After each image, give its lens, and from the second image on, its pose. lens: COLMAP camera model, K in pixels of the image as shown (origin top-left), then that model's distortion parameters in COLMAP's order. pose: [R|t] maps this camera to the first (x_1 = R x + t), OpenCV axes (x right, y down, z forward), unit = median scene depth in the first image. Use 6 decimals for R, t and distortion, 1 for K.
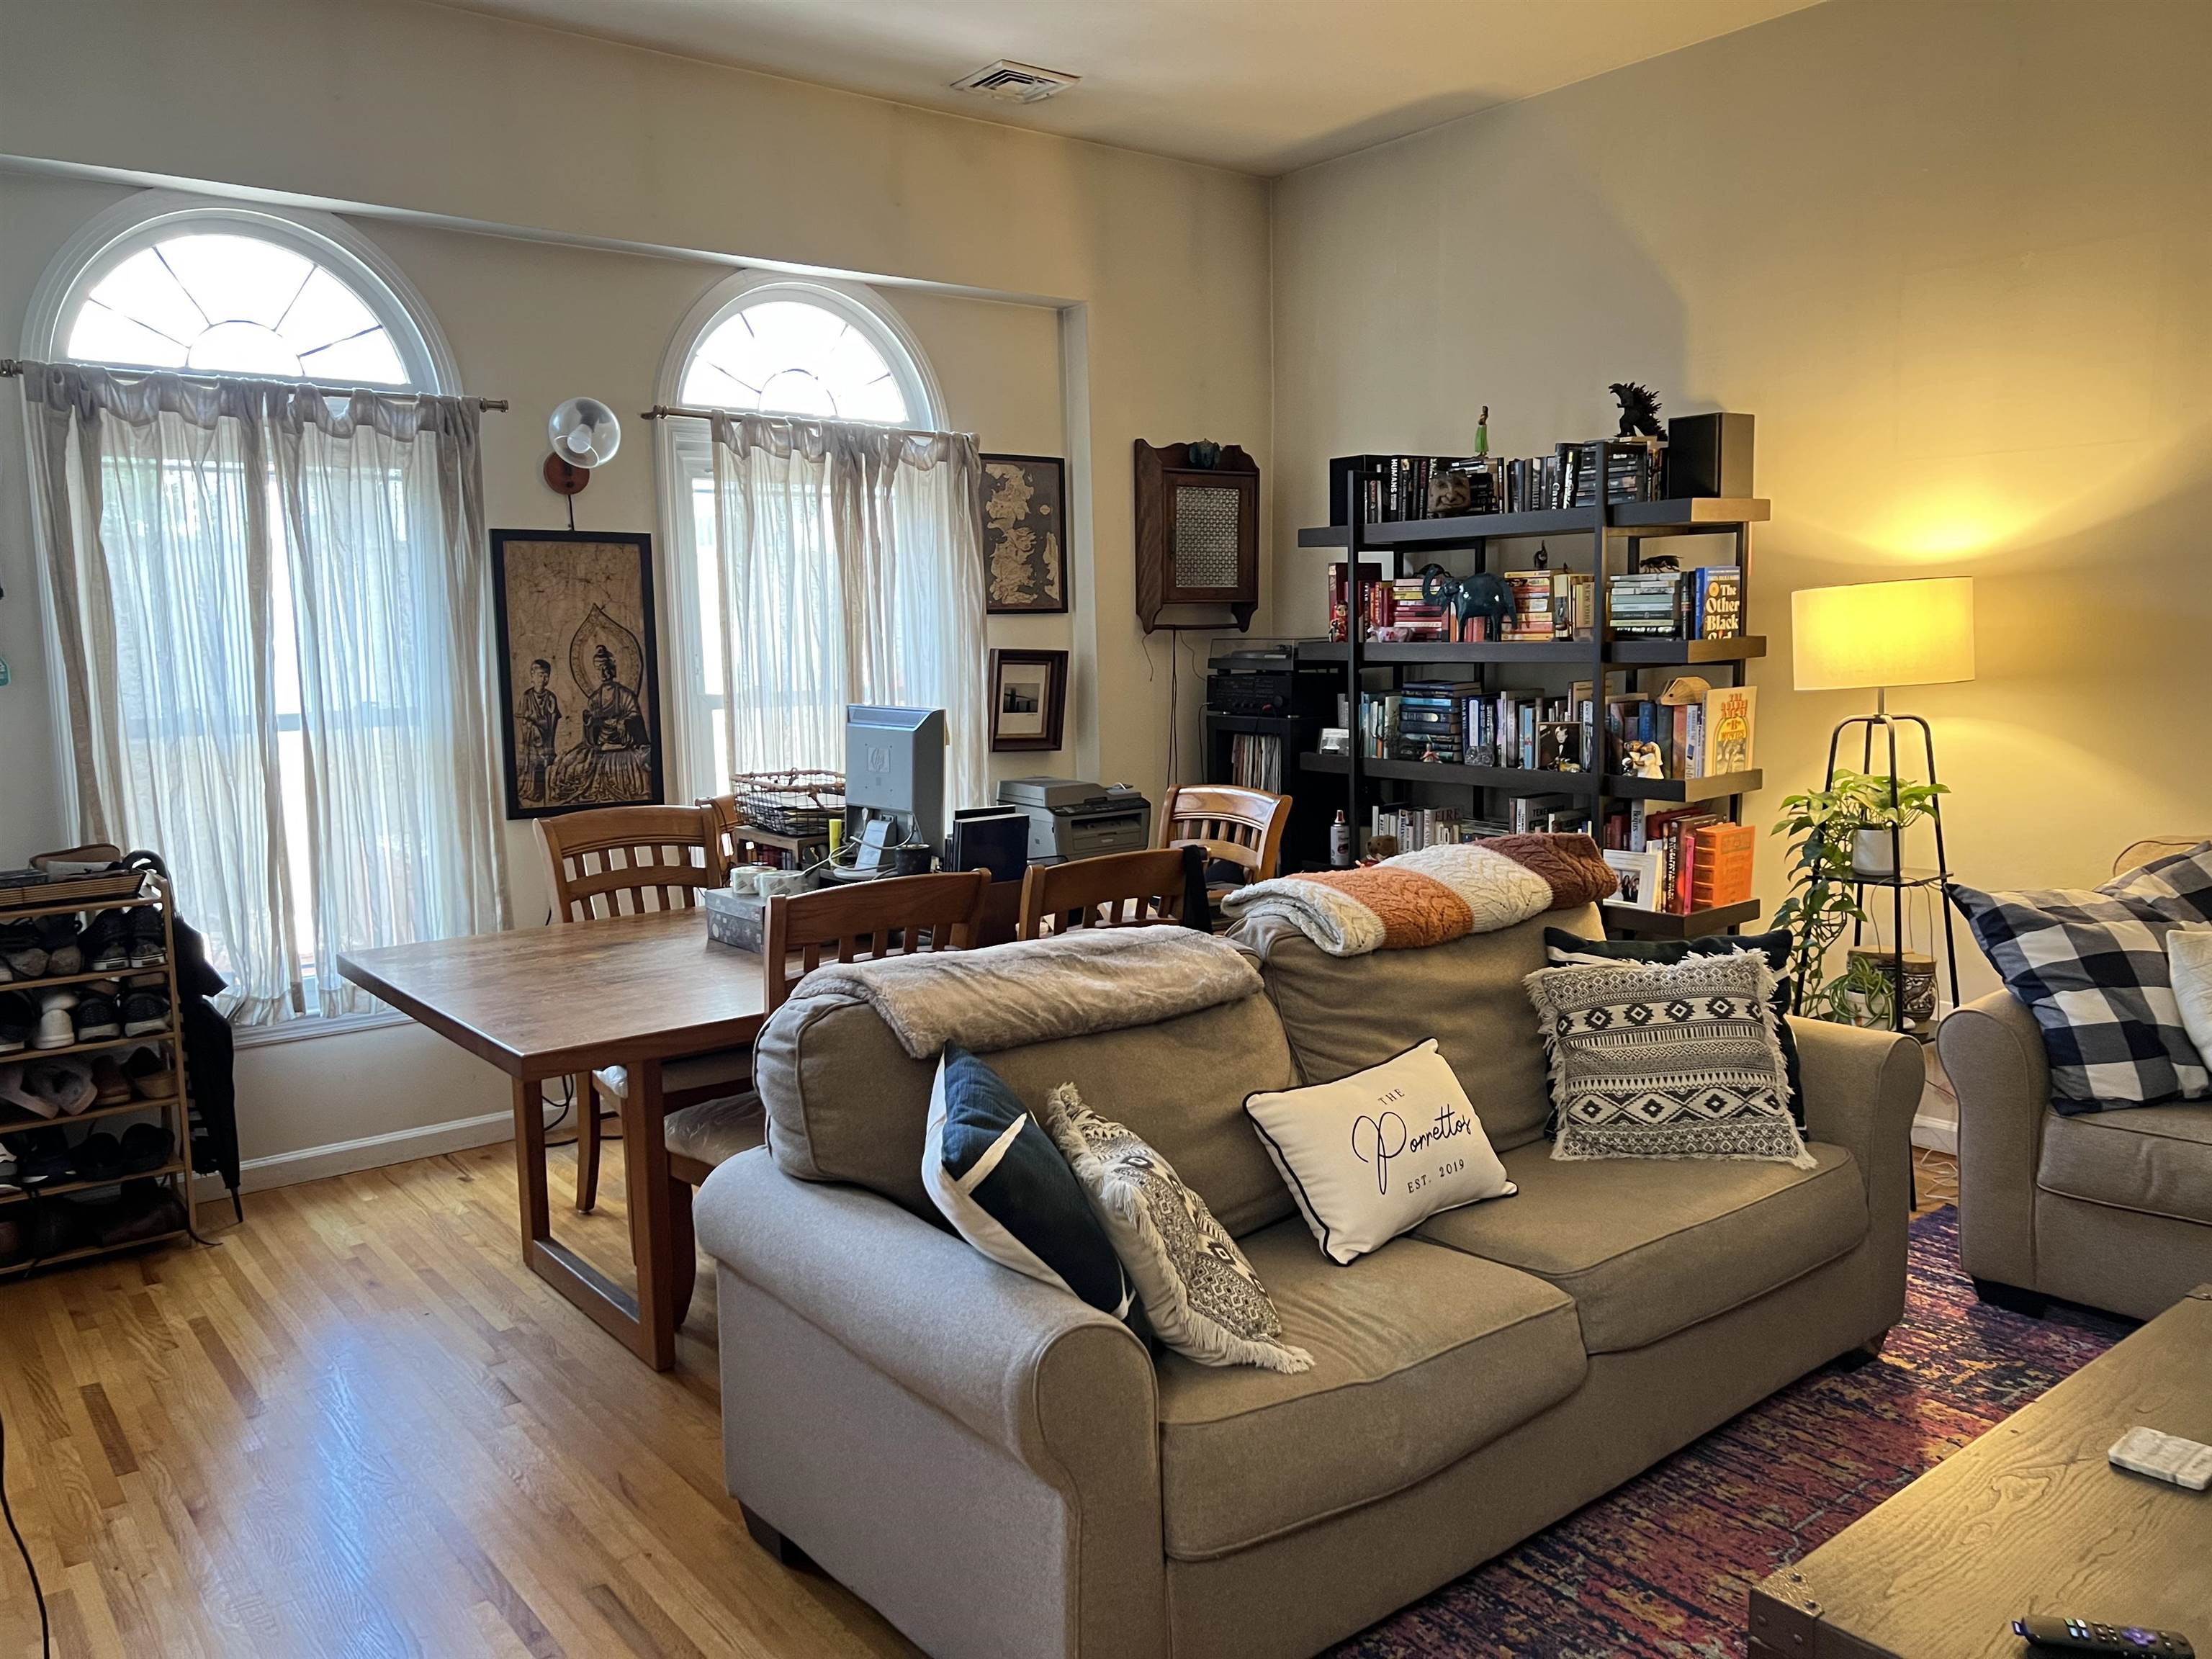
lens RADIAL K [[1652.2, 0, 1111.2], [0, 1652.2, 844.5], [0, 0, 1]] dist [0.072404, -0.096185]
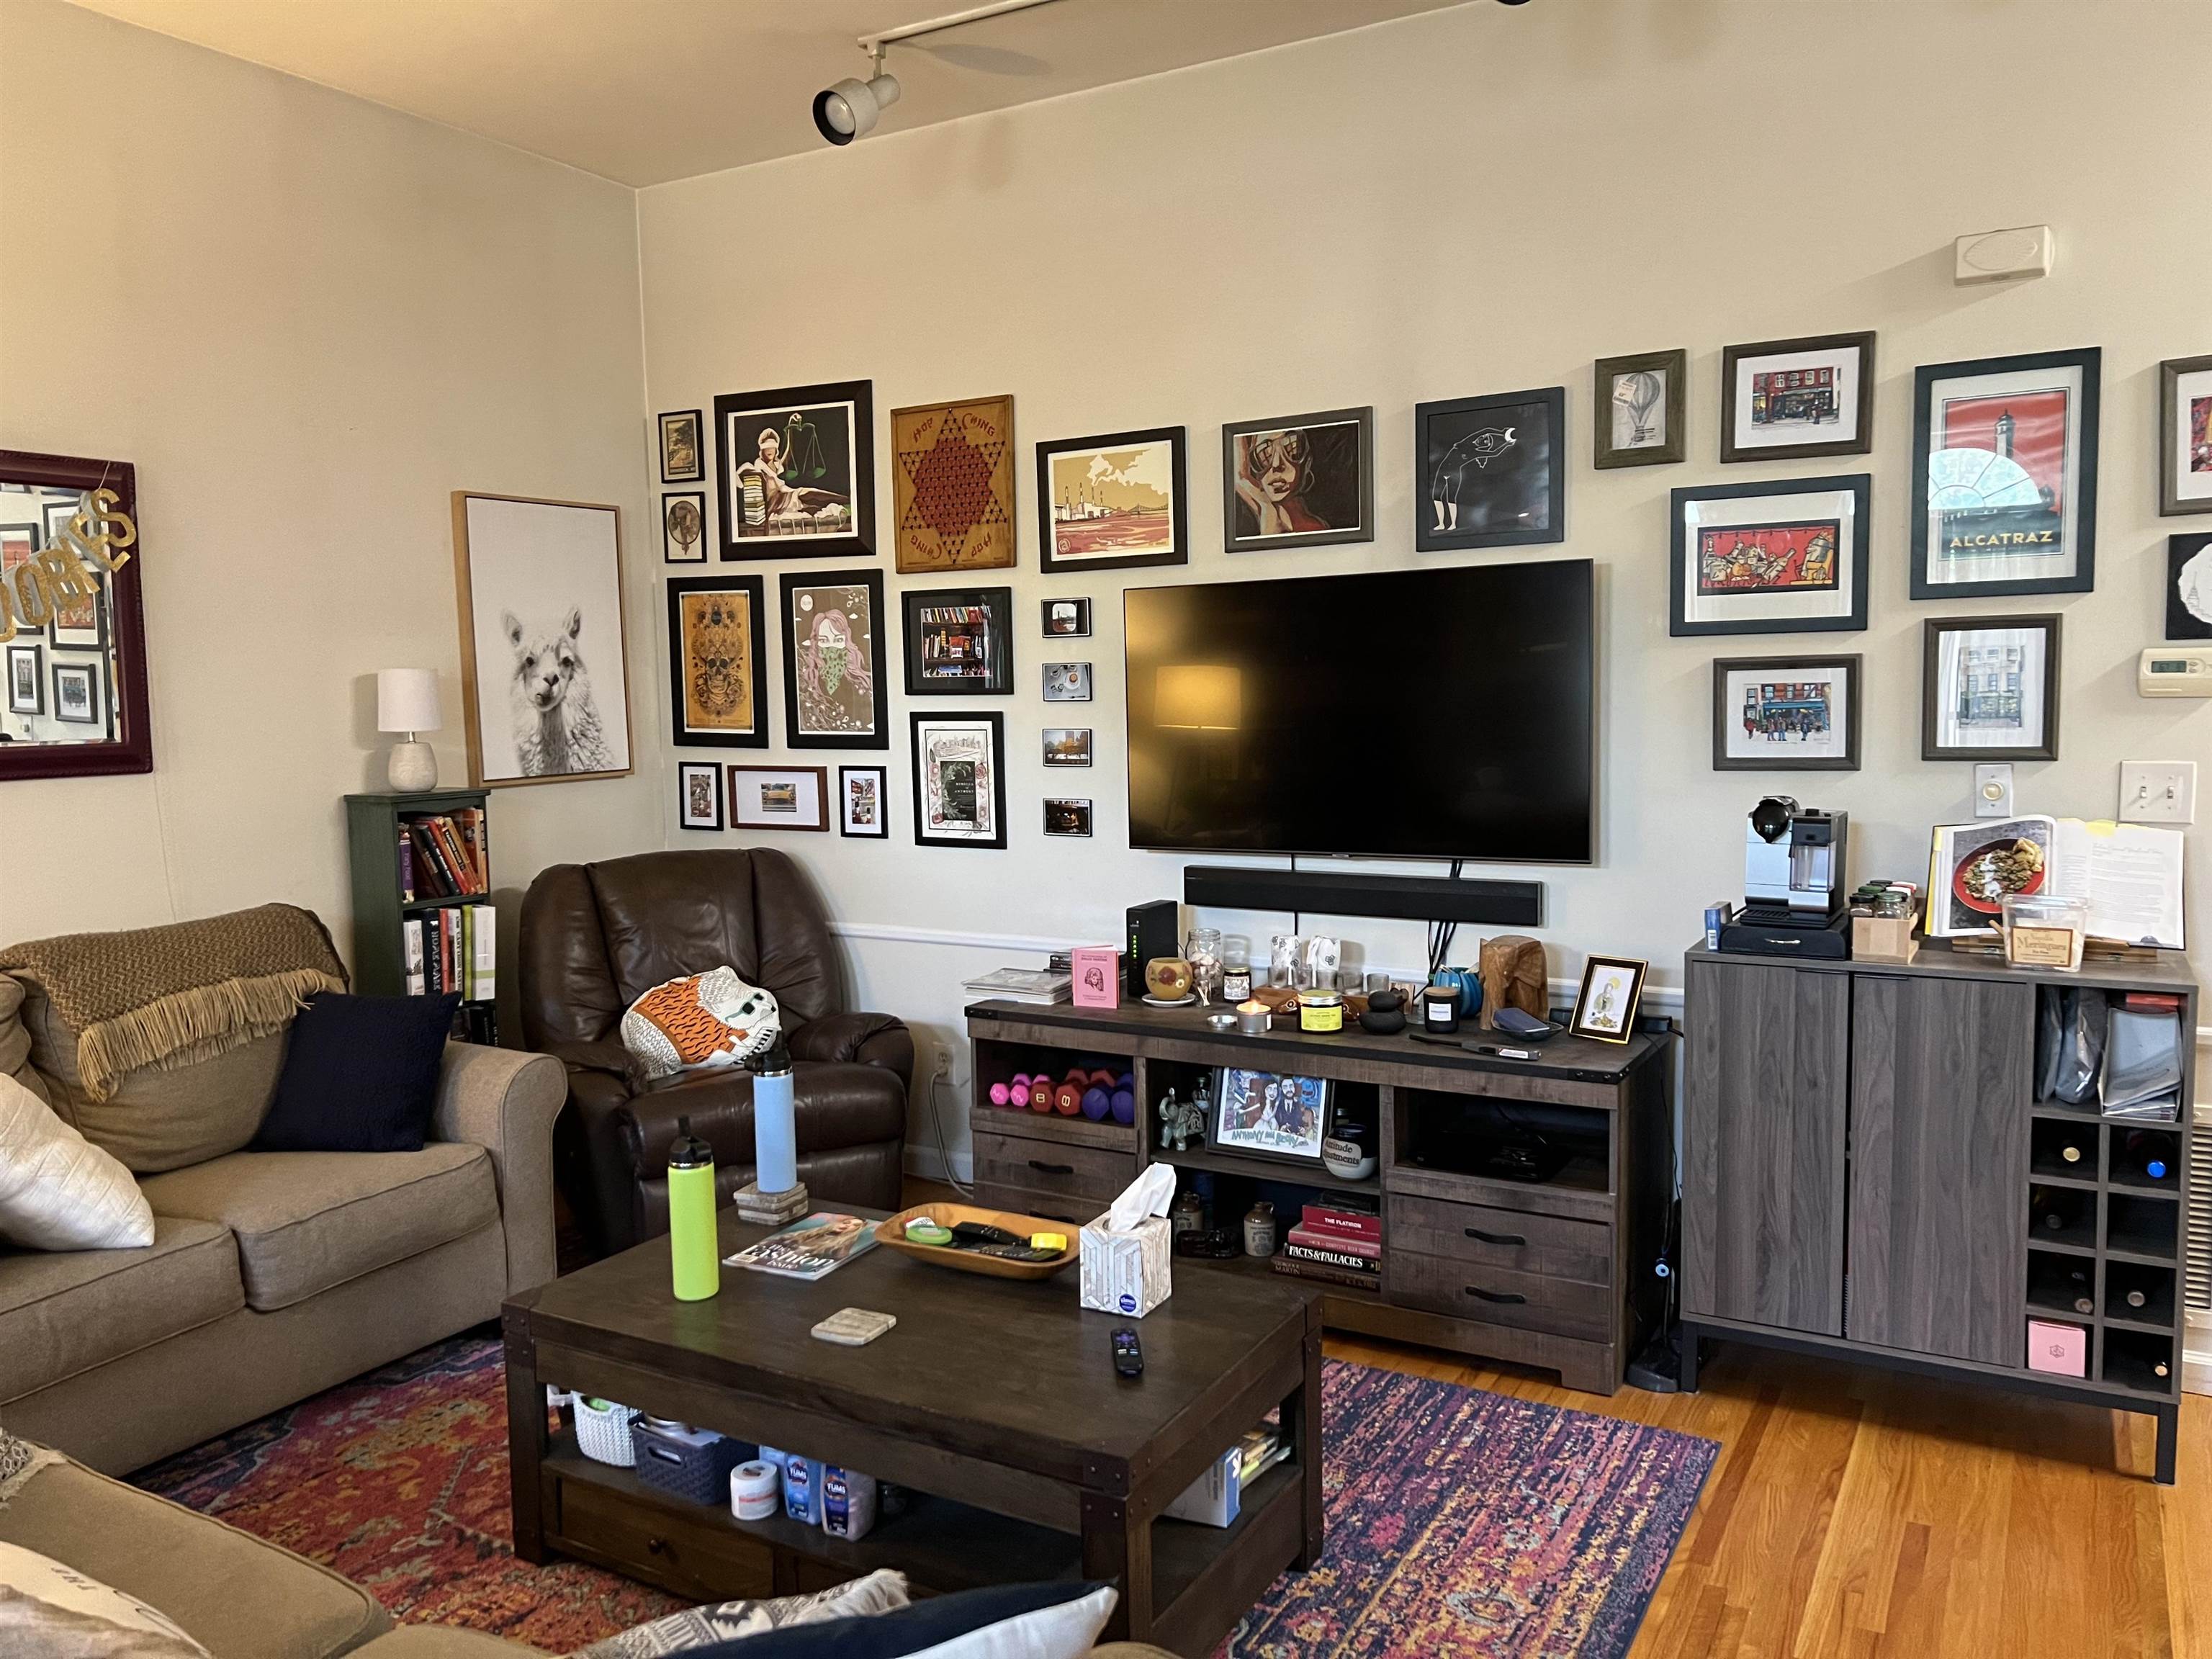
lens RADIAL K [[1652.2, 0, 1111.2], [0, 1652.2, 844.5], [0, 0, 1]] dist [0.072404, -0.096185]
pose [[-0.367835, -0.067536, 0.927435, -0.330486], [0.144951, 0.981003, 0.128927, -0.081028], [-0.918524, 0.181856, -0.351057, 0.582764]]
